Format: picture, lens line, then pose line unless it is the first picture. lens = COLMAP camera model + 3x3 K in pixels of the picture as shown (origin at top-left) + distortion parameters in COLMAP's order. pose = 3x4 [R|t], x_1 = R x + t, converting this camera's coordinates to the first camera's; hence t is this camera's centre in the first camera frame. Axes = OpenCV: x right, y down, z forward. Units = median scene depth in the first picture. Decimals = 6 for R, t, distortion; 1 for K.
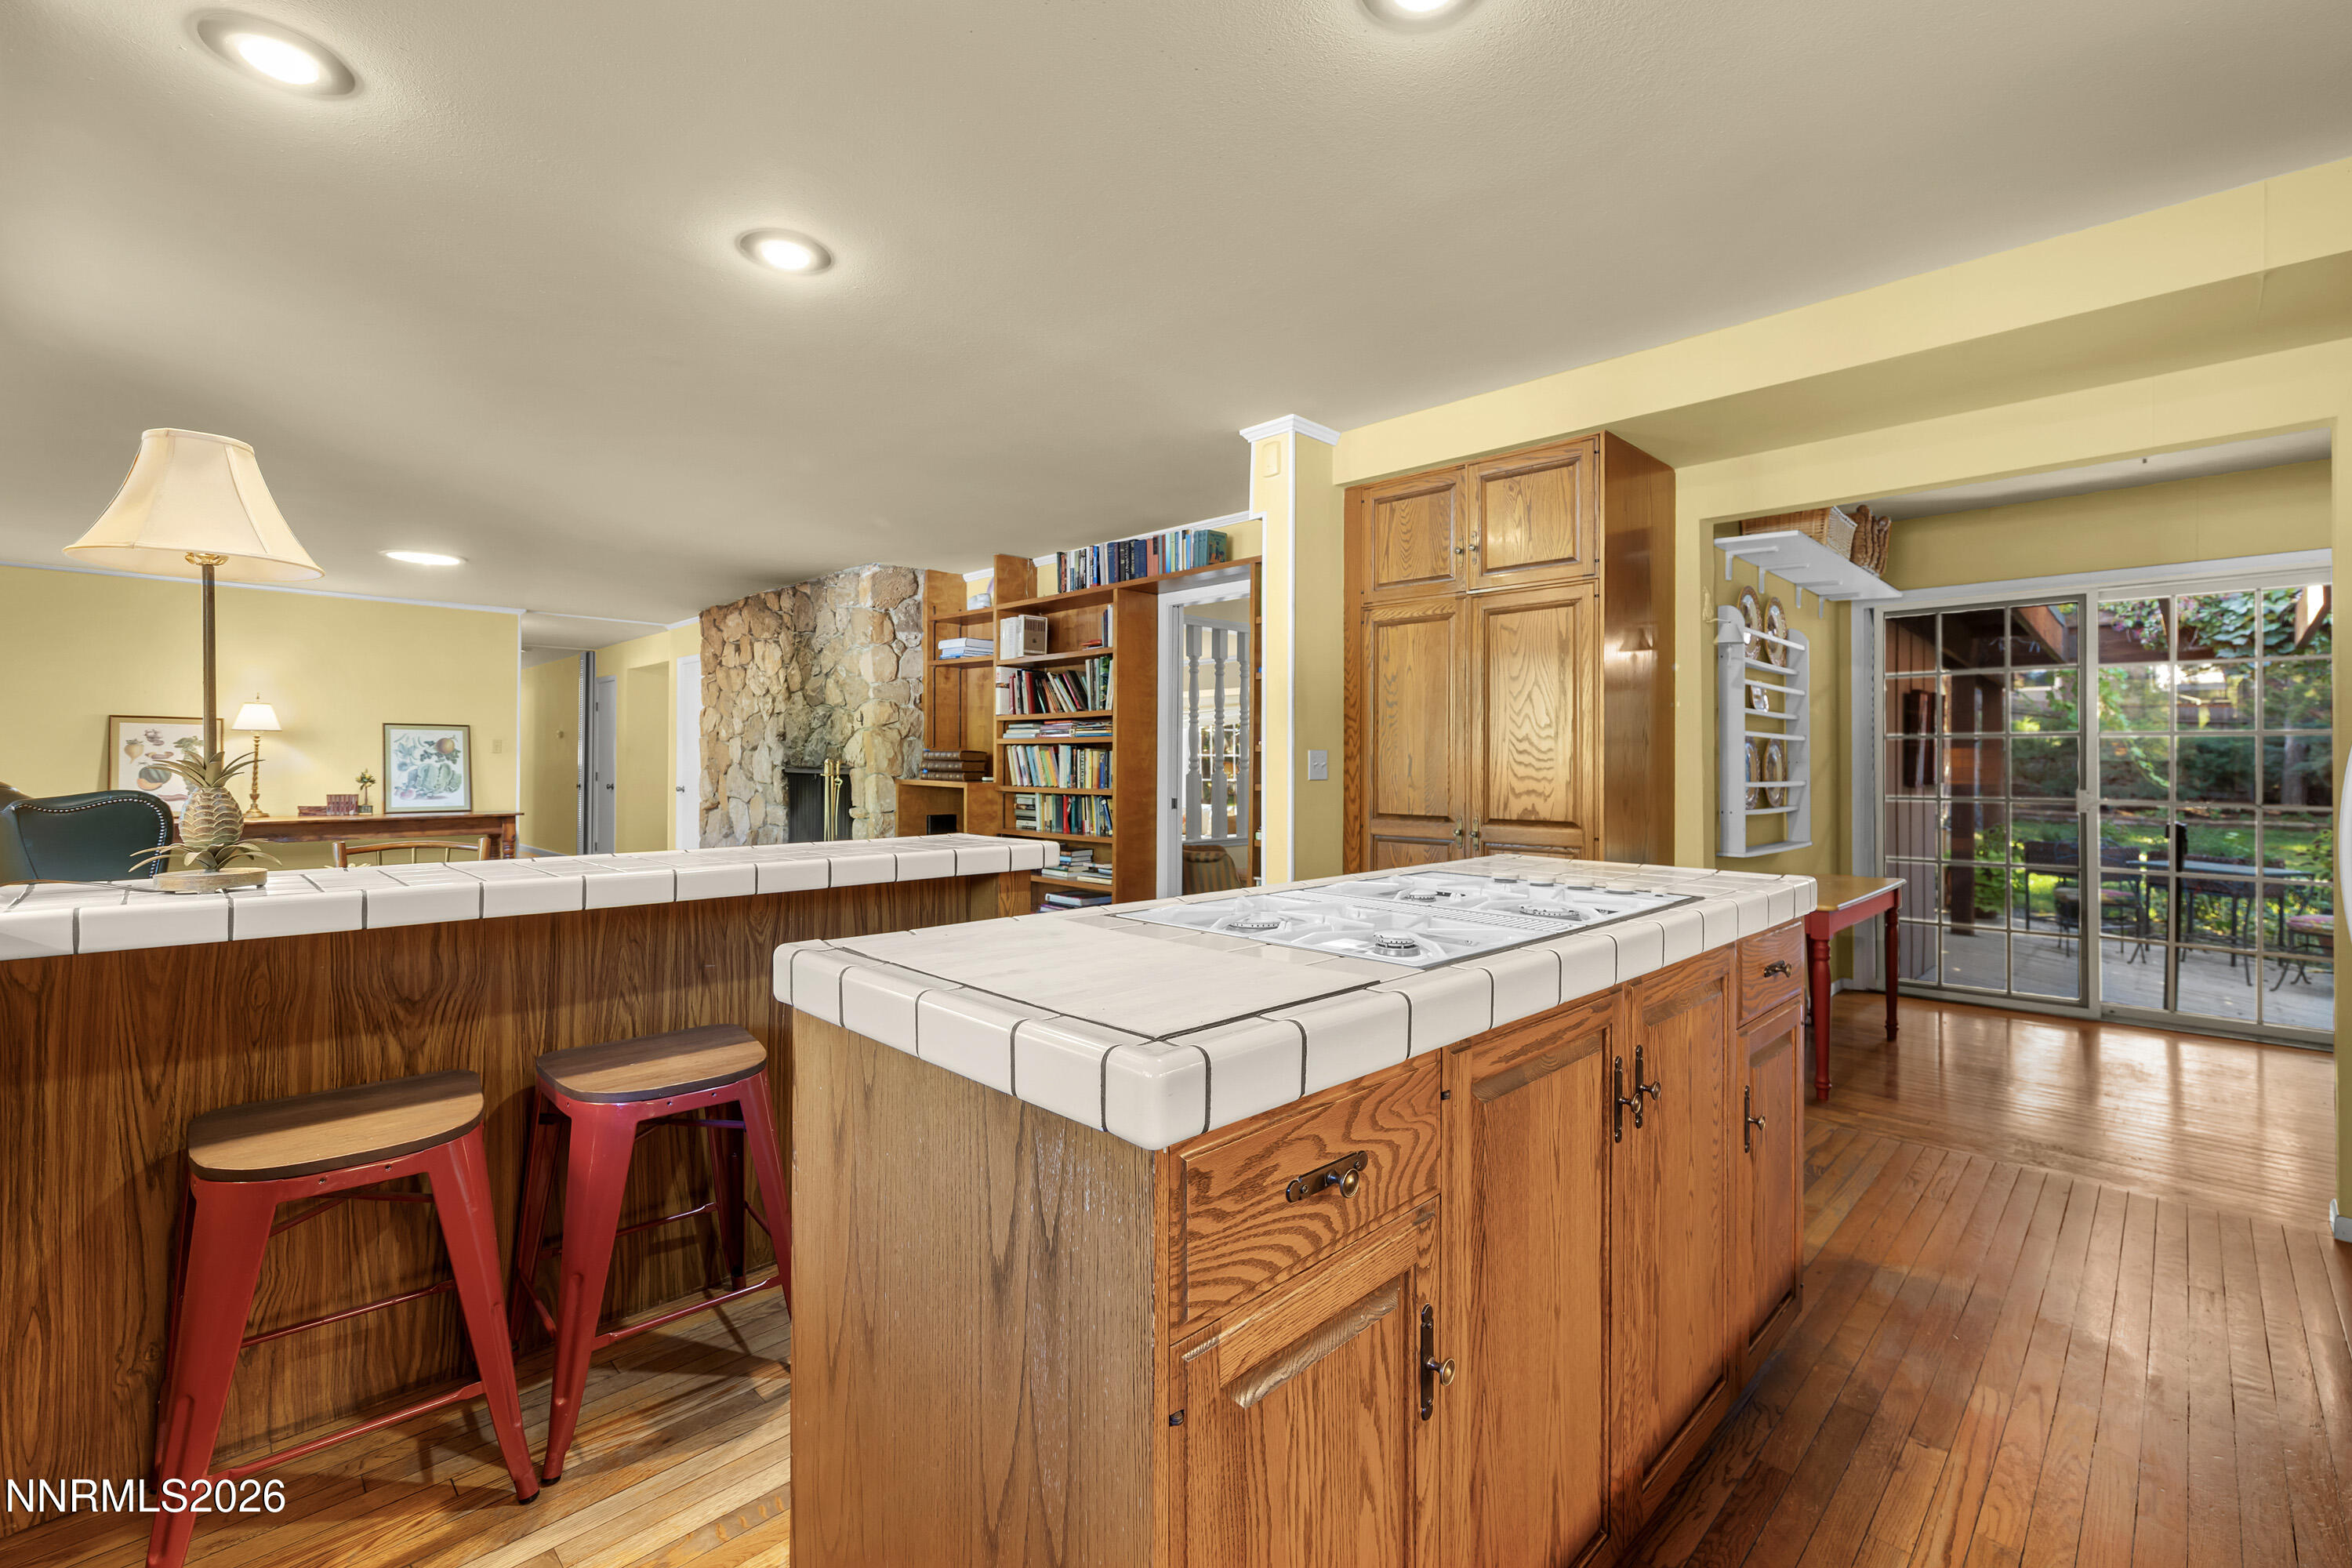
lens RADIAL K [[980.6, 0, 1176.6], [0, 980.6, 765.3], [0, 0, 1]] dist [0.001531, 0.000196]
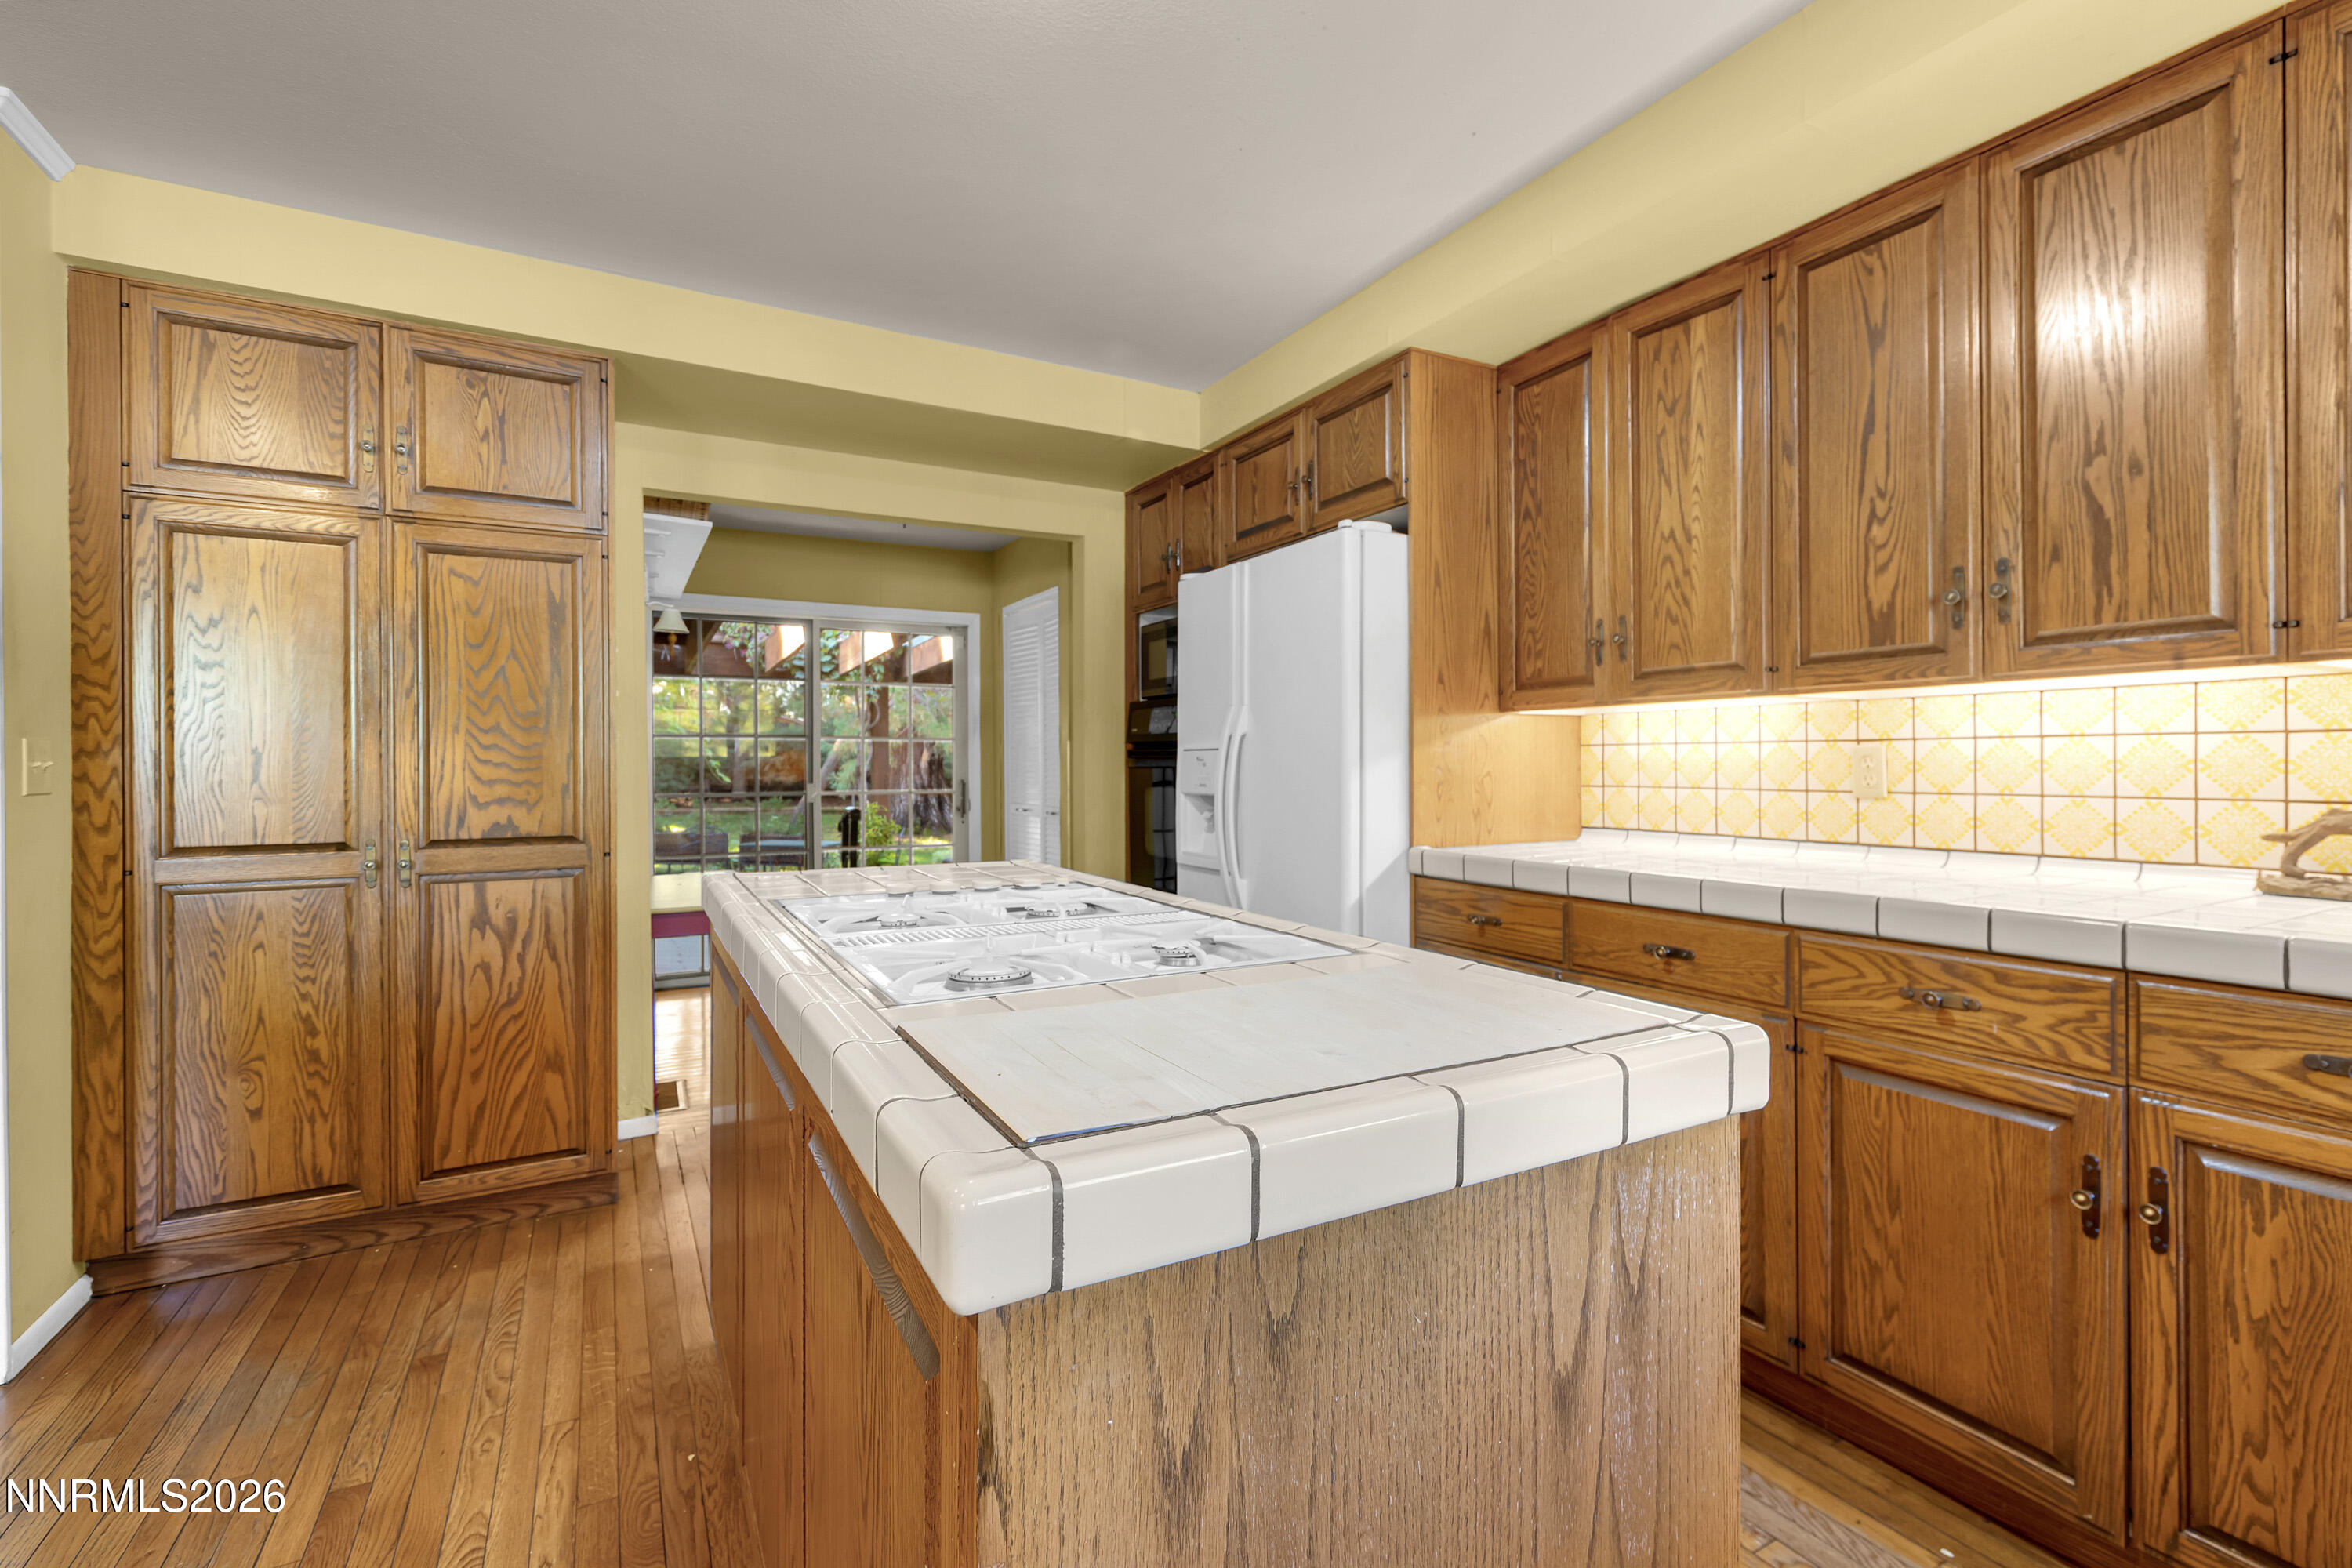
lens RADIAL K [[1081.2, 0, 1184.9], [0, 1081.2, 772.7], [0, 0, 1]] dist [-0.001641, -0.000743]
pose [[0.274748, -0.009822, 0.961466, -0.280670], [0.003266, 0.999952, 0.009282, 0.000231], [-0.961511, 0.000590, 0.274766, 0.263785]]
